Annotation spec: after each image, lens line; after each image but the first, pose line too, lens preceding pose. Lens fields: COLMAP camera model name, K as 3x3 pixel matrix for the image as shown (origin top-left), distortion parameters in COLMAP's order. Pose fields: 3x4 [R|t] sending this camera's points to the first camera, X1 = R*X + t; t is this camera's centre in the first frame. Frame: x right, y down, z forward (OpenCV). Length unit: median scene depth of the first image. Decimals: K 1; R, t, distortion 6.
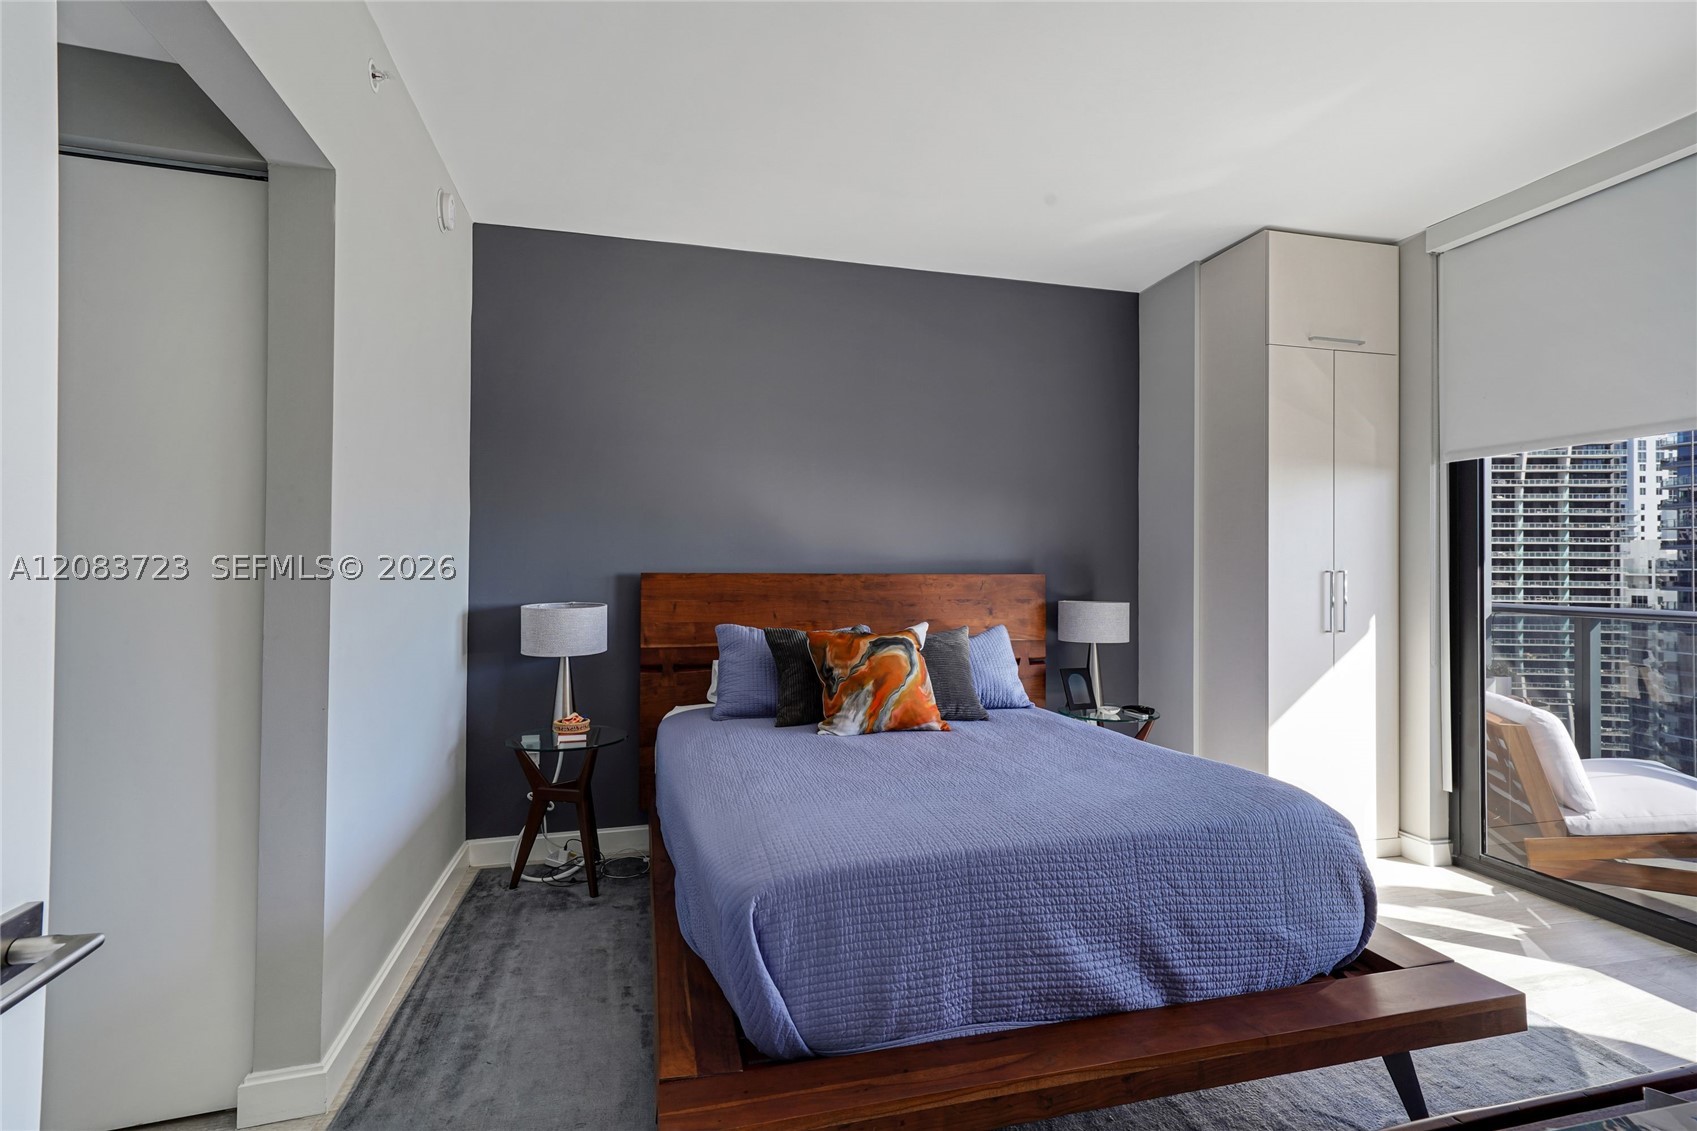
lens RADIAL K [[806.0, 0, 848.5], [0, 806.0, 565.5], [0, 0, 1]] dist [-0.000211, -0.000045]
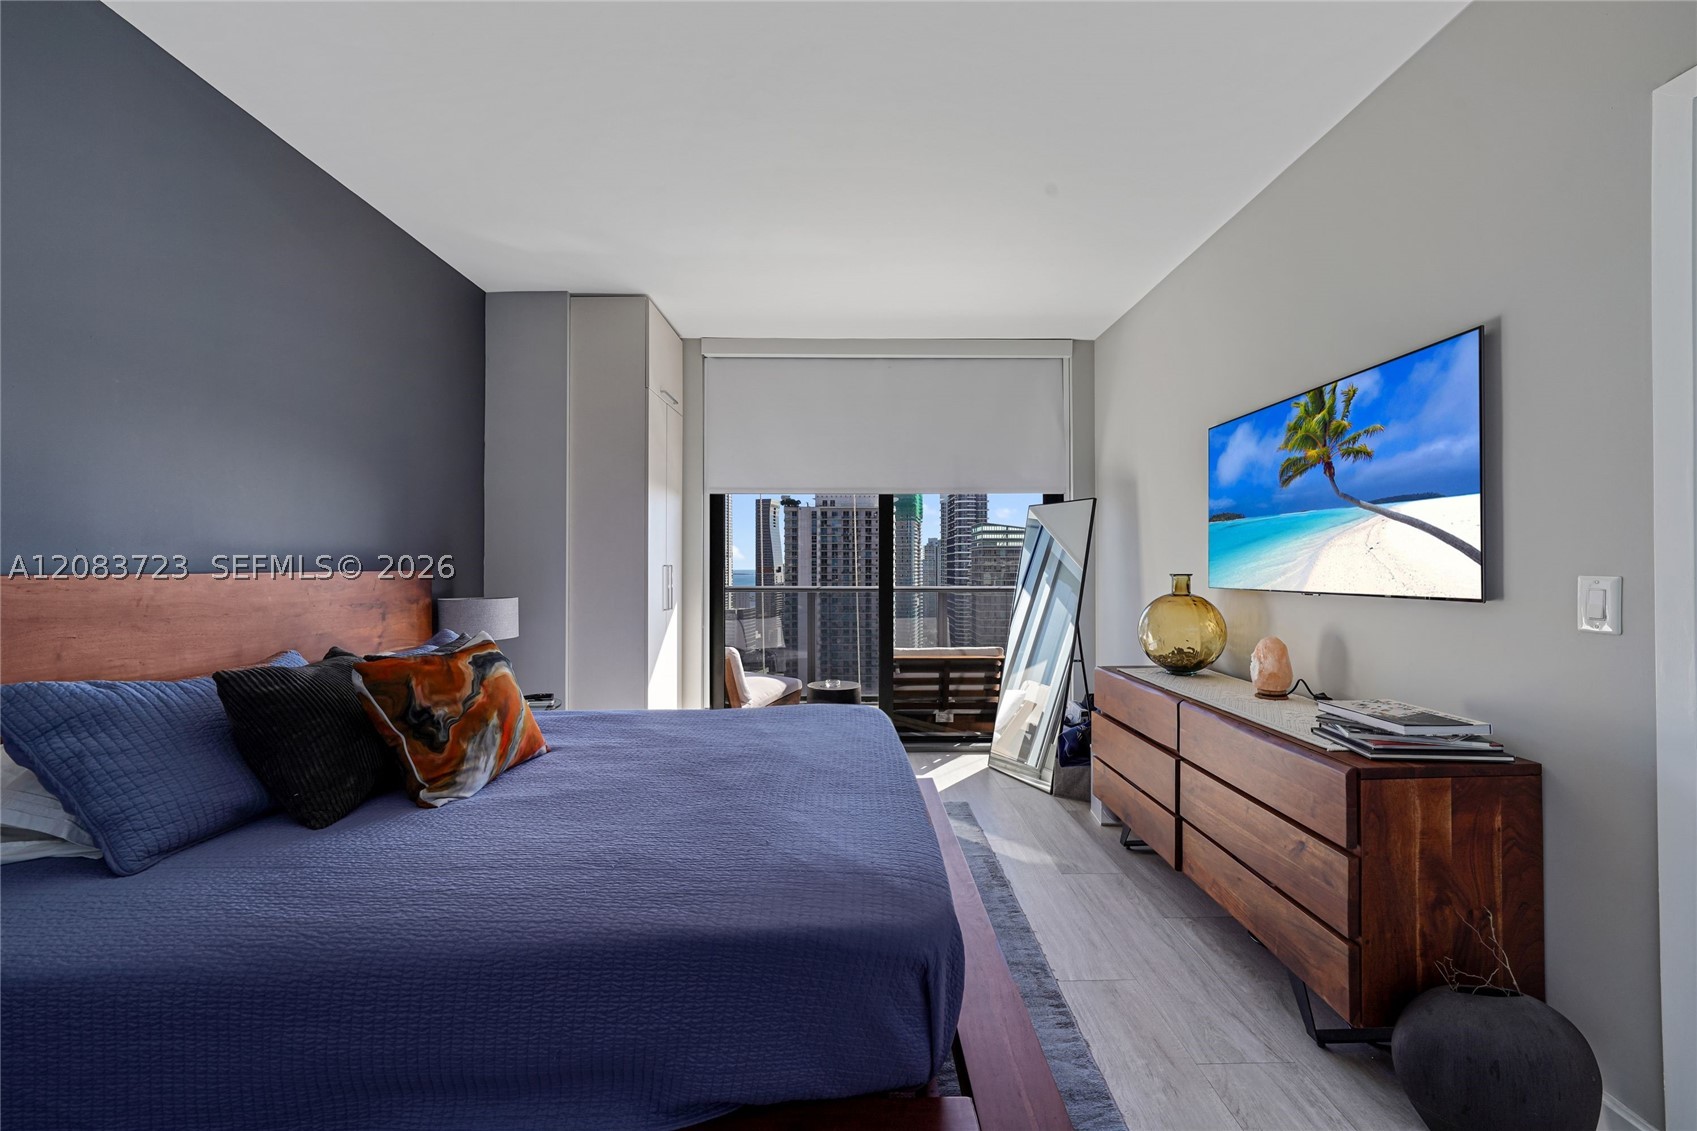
lens RADIAL K [[660.1, 0, 852.1], [0, 660.1, 561.3], [0, 0, 1]] dist [-0.000004, 0.000016]
pose [[0.244142, 0.000291, 0.969739, -0.487969], [-0.003535, 0.999994, 0.000589, -0.001462], [-0.969733, -0.003572, 0.244142, 0.509551]]
